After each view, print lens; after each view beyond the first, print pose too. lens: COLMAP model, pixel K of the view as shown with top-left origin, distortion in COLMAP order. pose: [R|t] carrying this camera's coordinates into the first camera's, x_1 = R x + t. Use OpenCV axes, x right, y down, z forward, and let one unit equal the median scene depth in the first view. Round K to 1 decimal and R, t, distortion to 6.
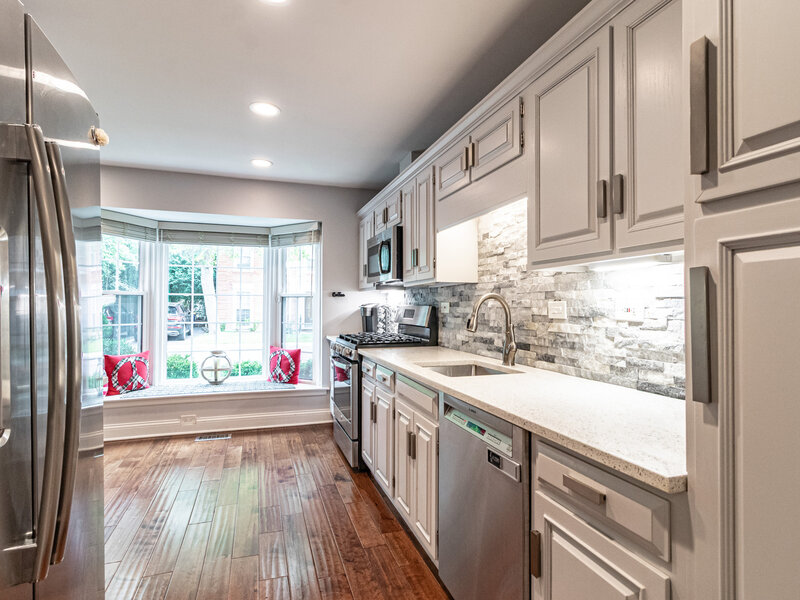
lens RADIAL K [[434.5, 0, 402.8], [0, 434.5, 304.6], [0, 0, 1]] dist [0.000113, 0.000466]
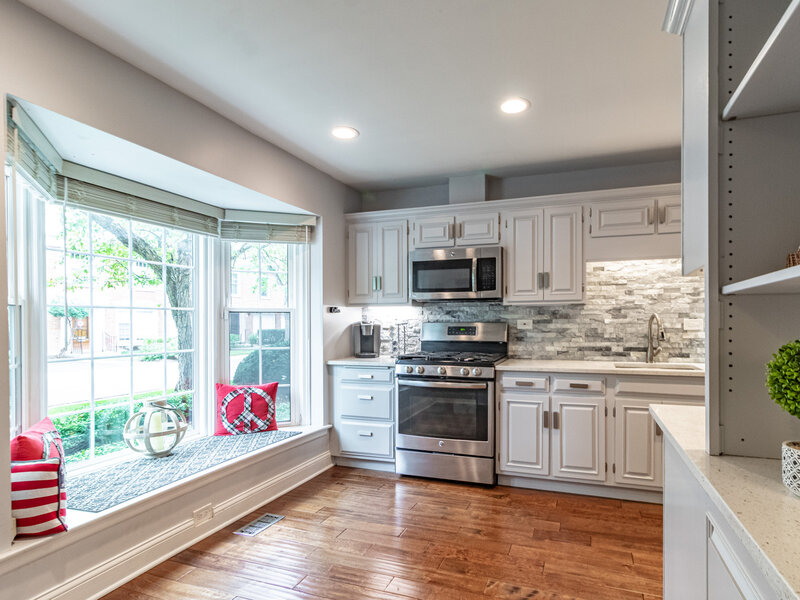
lens RADIAL K [[453.6, 0, 424.9], [0, 453.6, 331.0], [0, 0, 1]] dist [-0.001559, 0.000065]
pose [[0.616890, -0.020632, 0.786779, -1.258065], [0.003265, 0.999715, 0.023656, -0.005310], [-0.787042, -0.012024, 0.616782, 0.592757]]
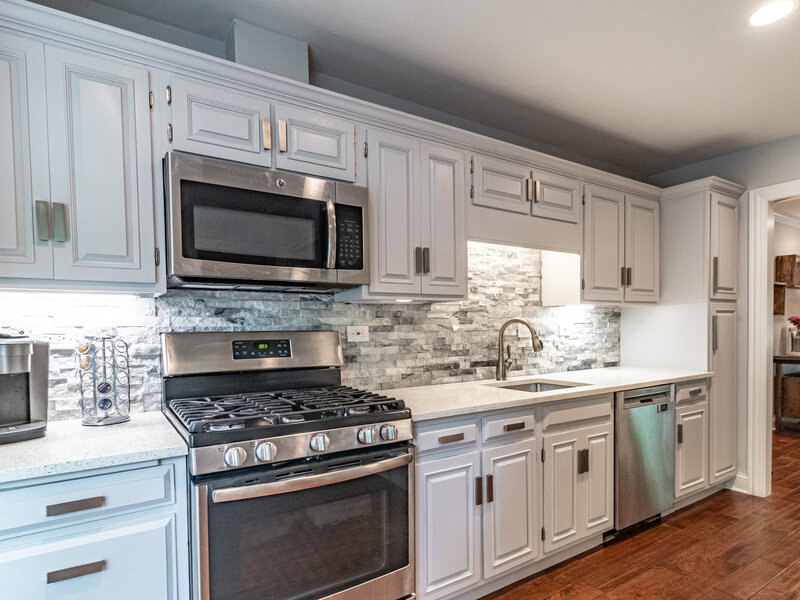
lens RADIAL K [[457.1, 0, 380.0], [0, 457.1, 344.6], [0, 0, 1]] dist [-0.000620, 0.000122]
pose [[-0.234731, -0.032825, 0.971506, -0.762125], [0.010935, 0.999277, 0.036406, -0.002012], [-0.971999, 0.019169, -0.234202, 1.426293]]
